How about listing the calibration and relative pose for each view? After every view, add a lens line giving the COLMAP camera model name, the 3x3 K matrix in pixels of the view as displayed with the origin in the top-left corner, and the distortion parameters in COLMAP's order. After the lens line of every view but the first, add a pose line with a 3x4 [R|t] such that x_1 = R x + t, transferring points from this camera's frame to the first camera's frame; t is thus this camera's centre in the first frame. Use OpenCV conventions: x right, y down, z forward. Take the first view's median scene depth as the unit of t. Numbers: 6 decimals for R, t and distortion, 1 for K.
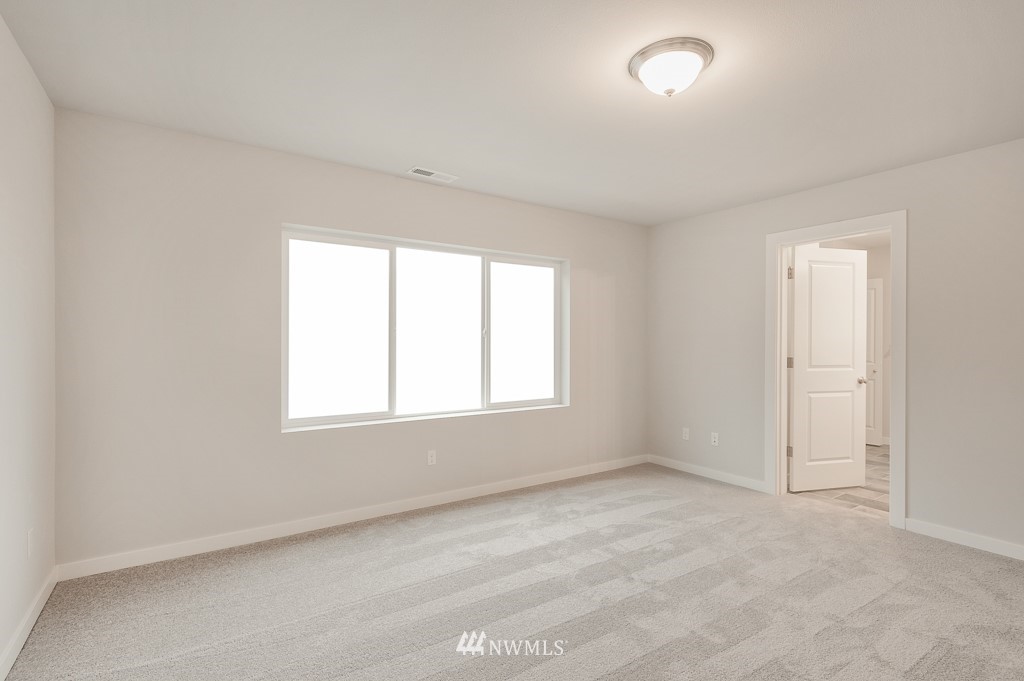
lens RADIAL K [[489.7, 0, 513.3], [0, 489.7, 344.1], [0, 0, 1]] dist [-0.000321, 0.002363]
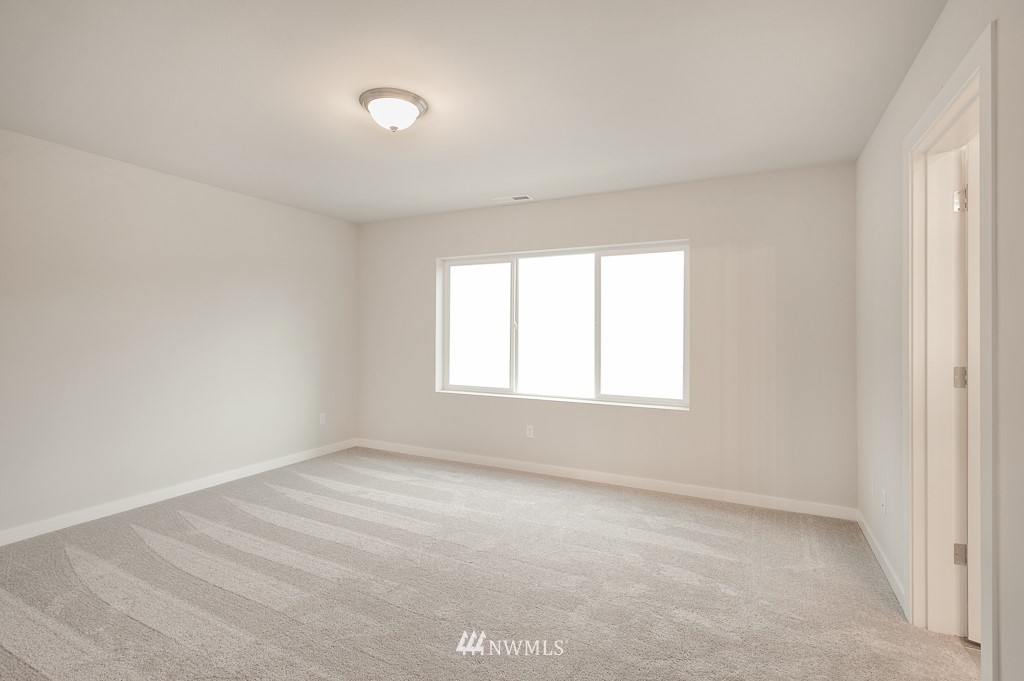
lens RADIAL K [[489.7, 0, 514.1], [0, 489.7, 334.2], [0, 0, 1]] dist [-0.000321, 0.002363]
pose [[0.478039, -0.000152, -0.878339, 0.805830], [-0.011323, 0.999916, -0.006336, 0.003101], [0.878266, 0.012974, 0.477997, 0.368664]]
